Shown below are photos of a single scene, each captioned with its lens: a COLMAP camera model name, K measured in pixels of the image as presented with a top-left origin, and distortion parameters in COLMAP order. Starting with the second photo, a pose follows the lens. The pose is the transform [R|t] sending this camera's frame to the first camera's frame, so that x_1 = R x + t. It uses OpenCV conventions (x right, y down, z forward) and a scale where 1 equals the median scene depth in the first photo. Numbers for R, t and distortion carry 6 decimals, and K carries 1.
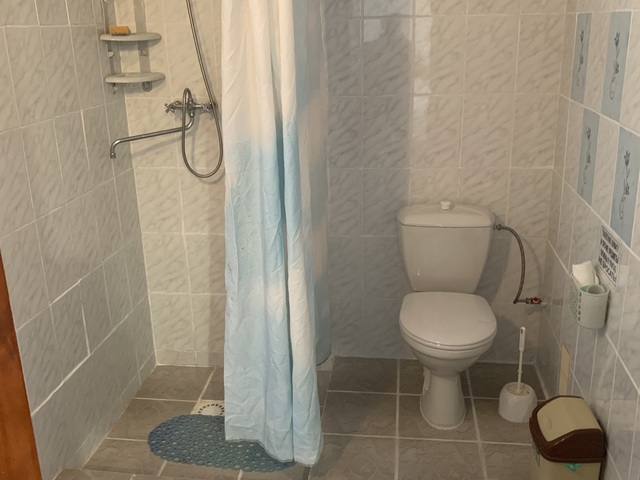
lens RADIAL K [[657.7, 0, 320.2], [0, 657.7, 238.0], [0, 0, 1]] dist [0.054484, 0.000000]
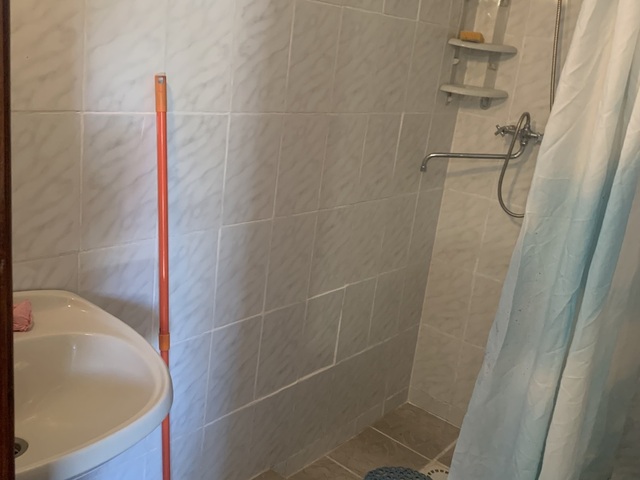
lens RADIAL K [[657.7, 0, 319.4], [0, 657.7, 241.0], [0, 0, 1]] dist [0.054484, 0.000000]
pose [[0.834735, 0.277443, -0.475651, 0.028715], [-0.301102, 0.953193, 0.027576, -0.009963], [0.461038, 0.120201, 0.879202, 0.138935]]
